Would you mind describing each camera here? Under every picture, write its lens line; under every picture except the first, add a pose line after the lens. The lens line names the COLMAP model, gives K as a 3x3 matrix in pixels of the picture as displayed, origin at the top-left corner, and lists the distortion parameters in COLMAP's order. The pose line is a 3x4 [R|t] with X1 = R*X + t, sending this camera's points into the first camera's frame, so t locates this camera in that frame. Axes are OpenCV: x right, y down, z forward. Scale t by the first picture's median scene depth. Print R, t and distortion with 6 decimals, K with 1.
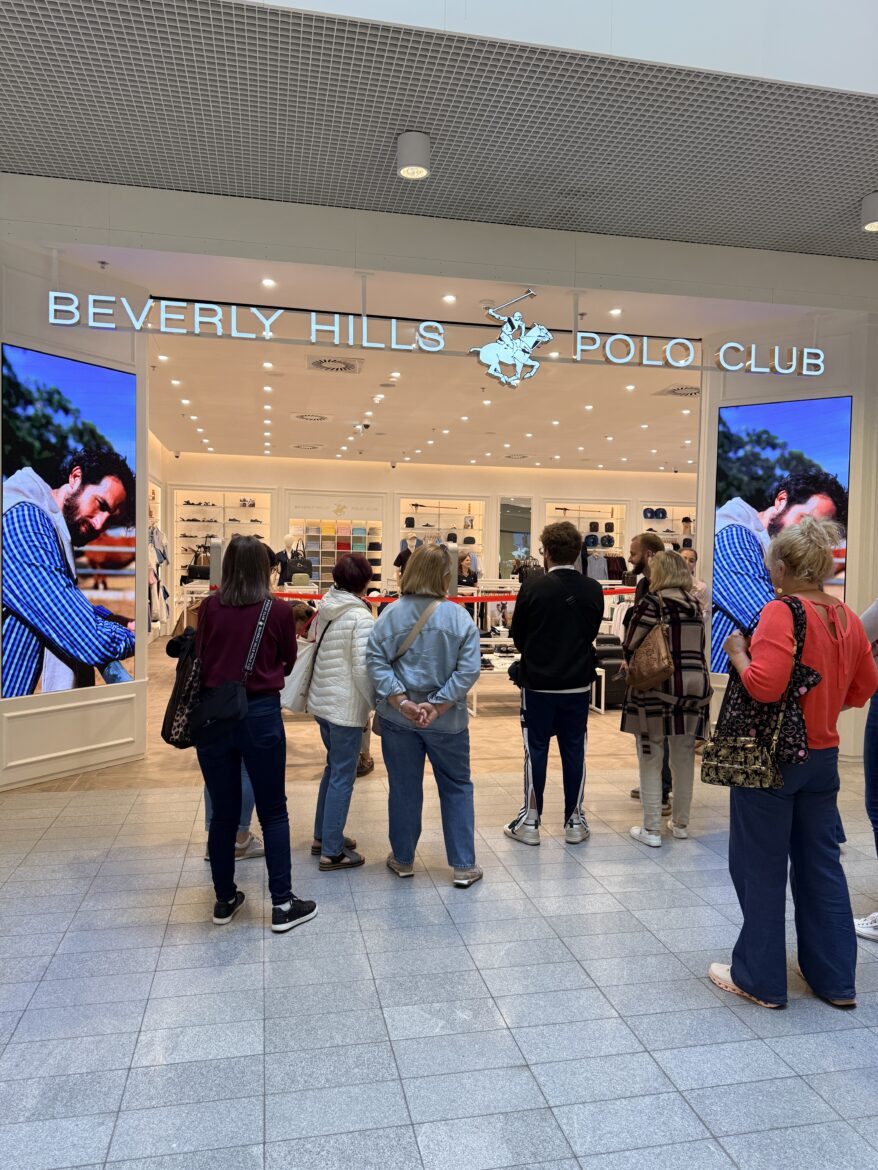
lens RADIAL K [[815.6, 0, 437.4], [0, 815.6, 595.1], [0, 0, 1]] dist [0.048810, -0.040033]
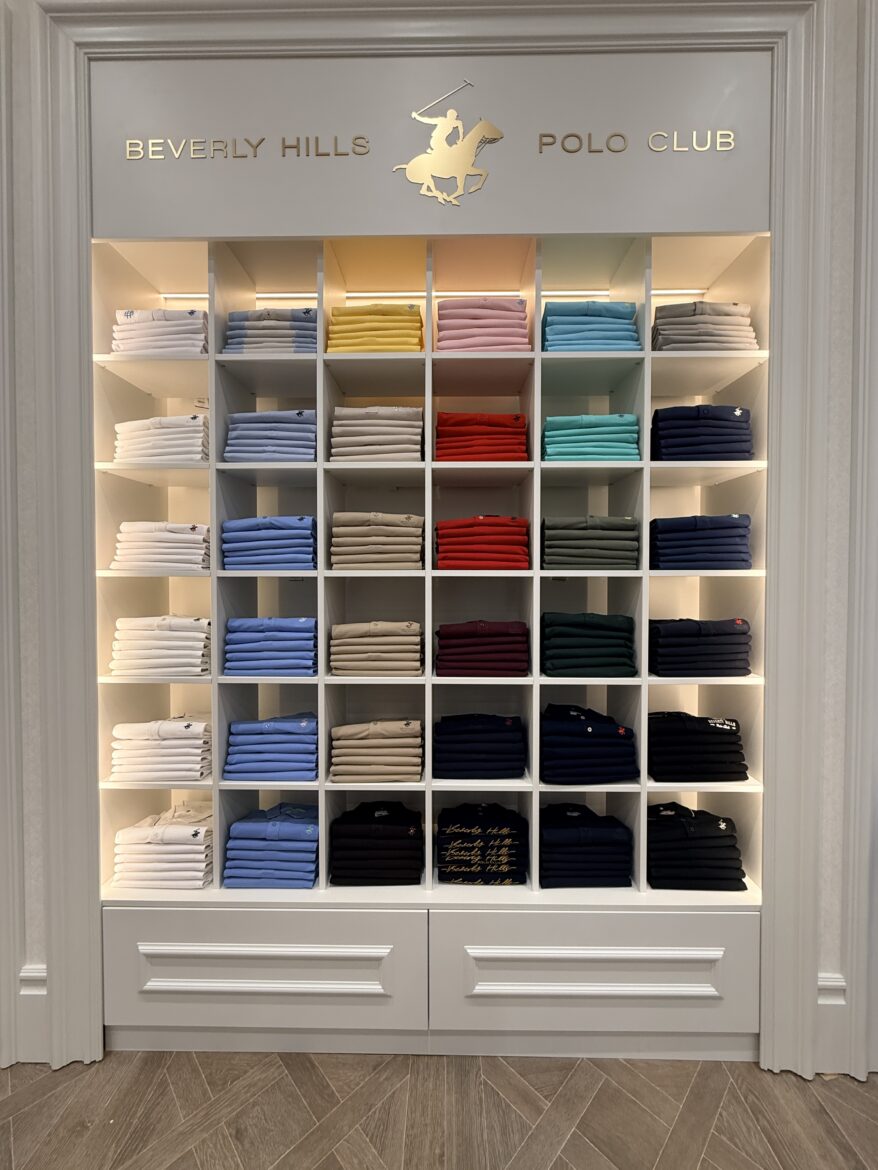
lens RADIAL K [[466.4, 0, 438.0], [0, 466.4, 583.4], [0, 0, 1]] dist [0.001681, 0.000766]
pose [[0.975229, -0.012609, -0.220838, -0.105285], [0.007014, 0.999635, -0.026103, -0.031519], [0.221086, 0.023908, 0.974961, 0.922455]]
